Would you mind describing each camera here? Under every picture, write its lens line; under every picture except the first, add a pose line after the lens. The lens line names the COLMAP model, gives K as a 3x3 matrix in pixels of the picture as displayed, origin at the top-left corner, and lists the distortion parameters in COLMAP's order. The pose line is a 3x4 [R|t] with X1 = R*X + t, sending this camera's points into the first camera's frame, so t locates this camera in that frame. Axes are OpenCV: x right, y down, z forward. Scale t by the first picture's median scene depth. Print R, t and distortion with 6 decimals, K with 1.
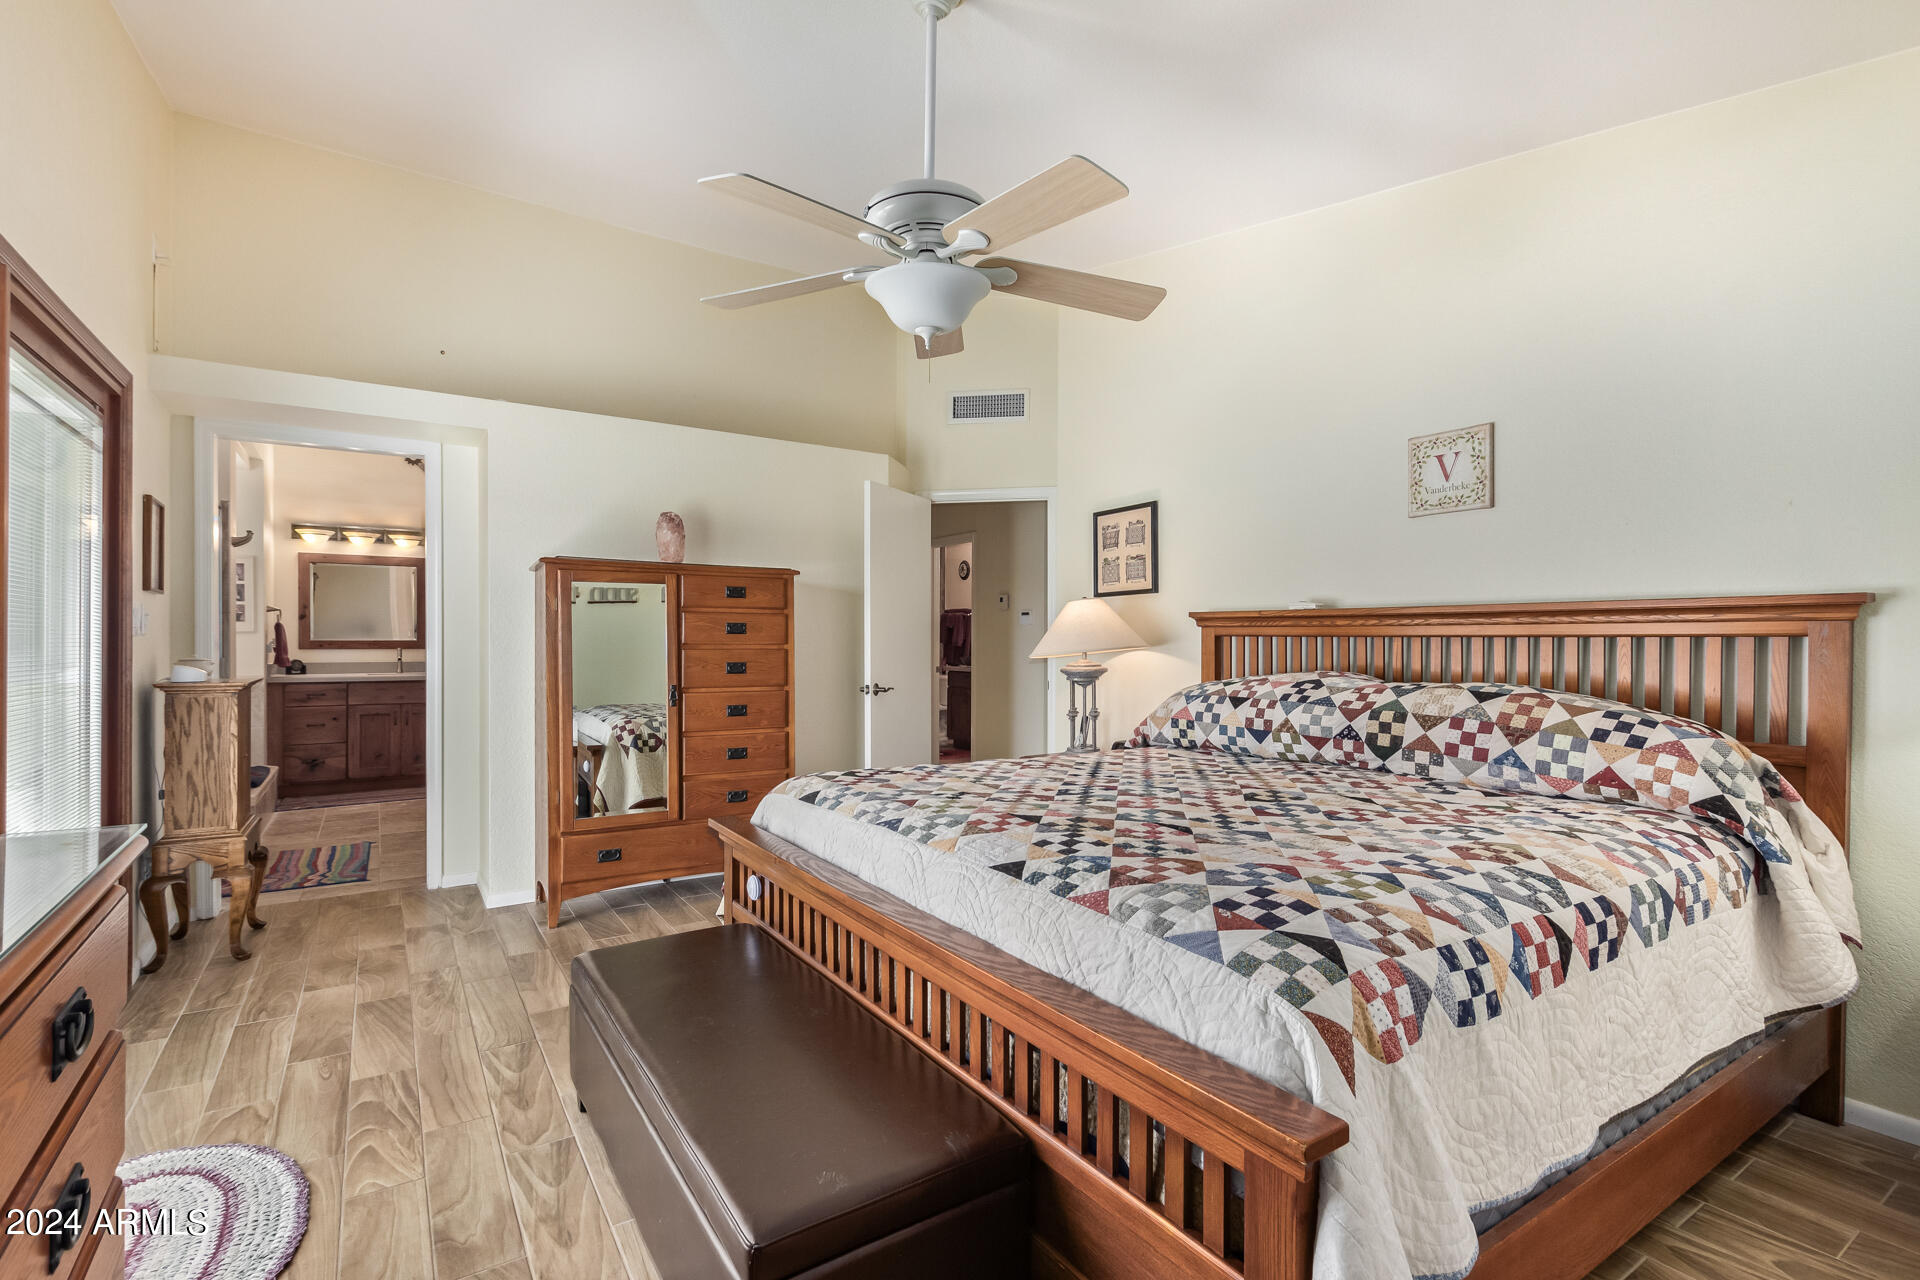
lens RADIAL K [[887.3, 0, 952.9], [0, 887.3, 635.4], [0, 0, 1]] dist [0.004934, -0.000408]
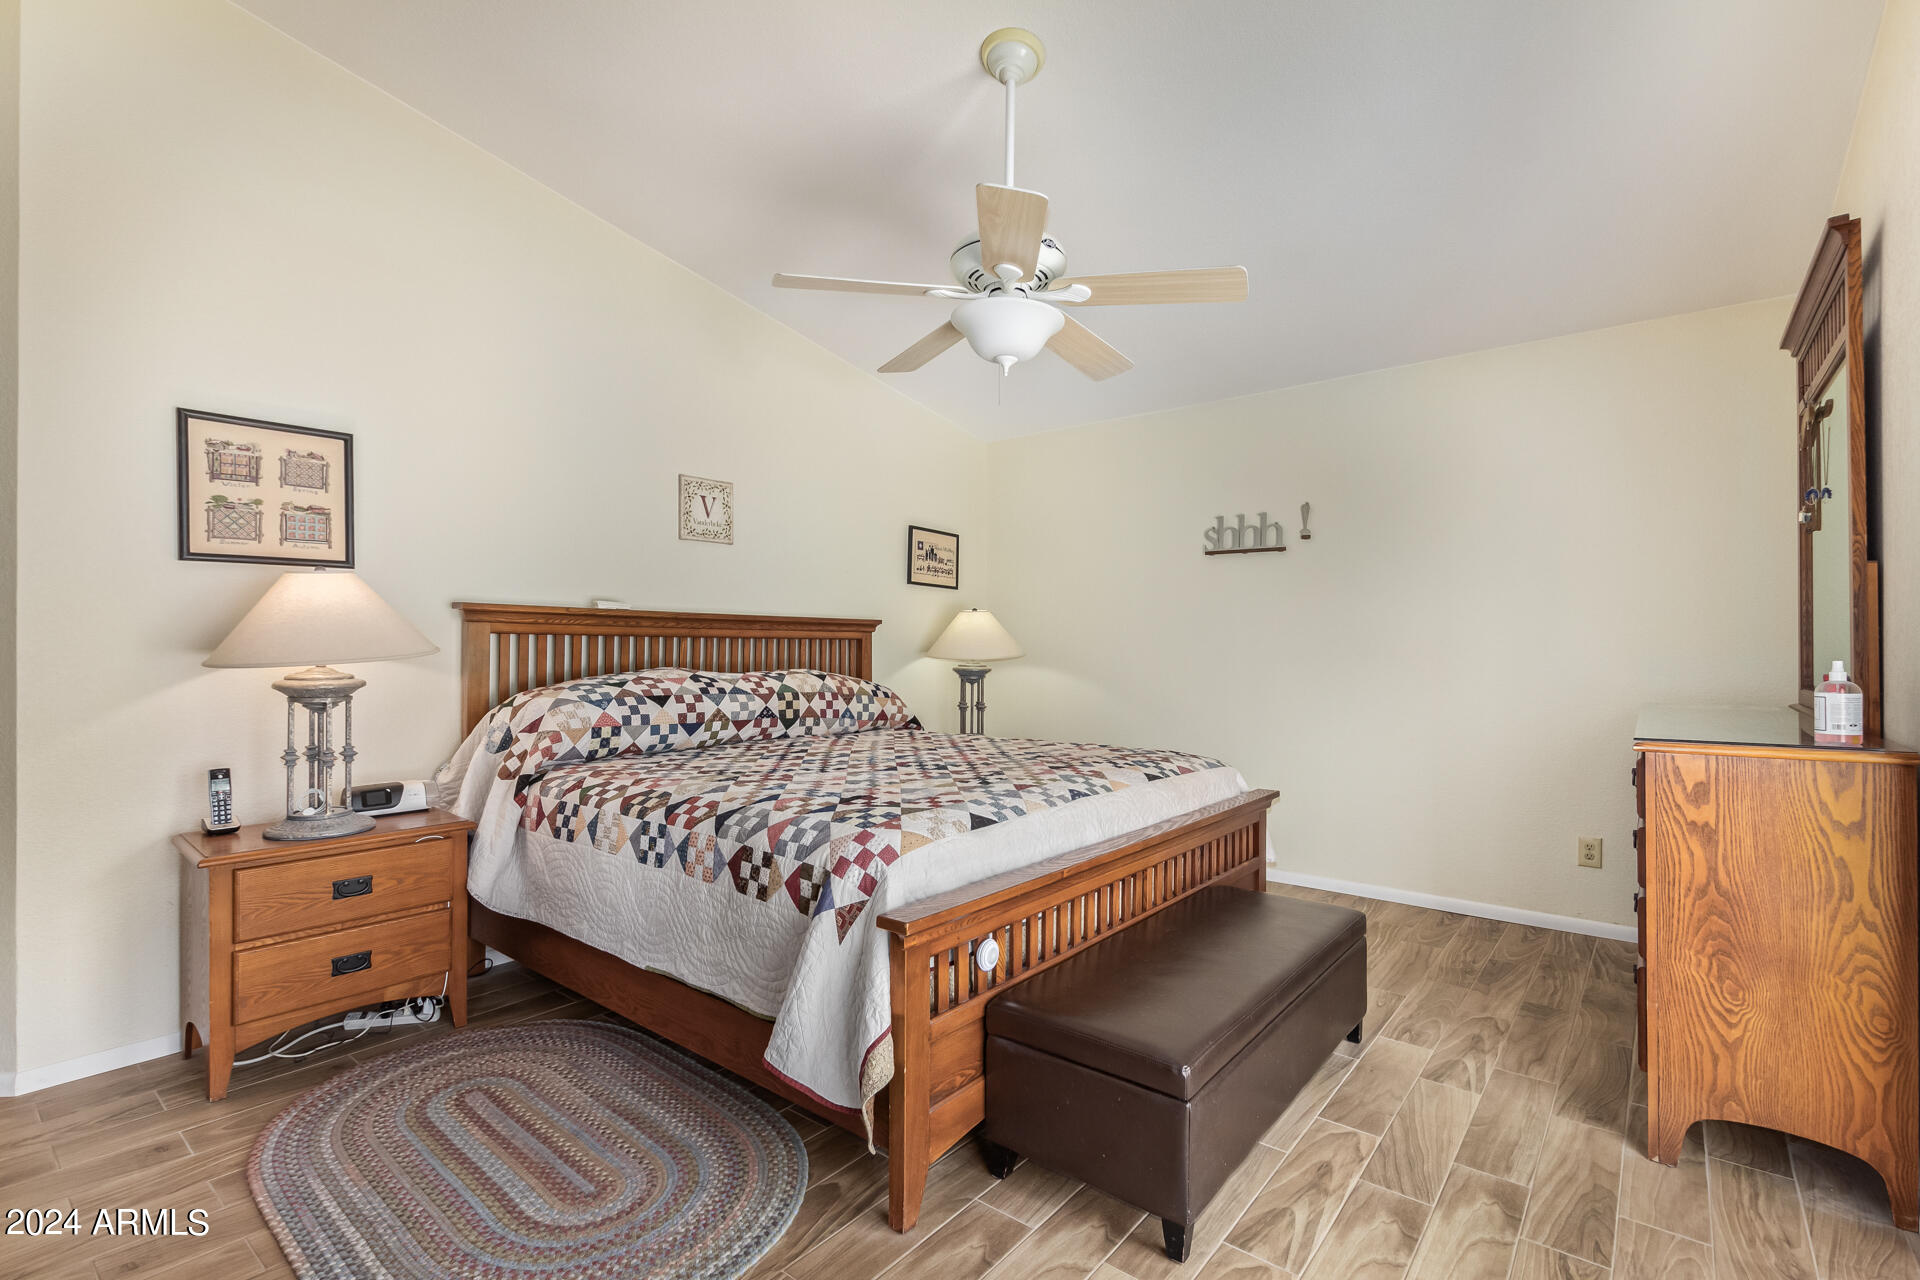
lens RADIAL K [[887.3, 0, 942.6], [0, 887.3, 646.3], [0, 0, 1]] dist [0.004934, -0.000408]
pose [[-0.296997, -0.018943, 0.954690, -0.820063], [-0.024681, 0.999621, 0.012156, -0.008677], [-0.954559, -0.019953, -0.297352, 1.085582]]
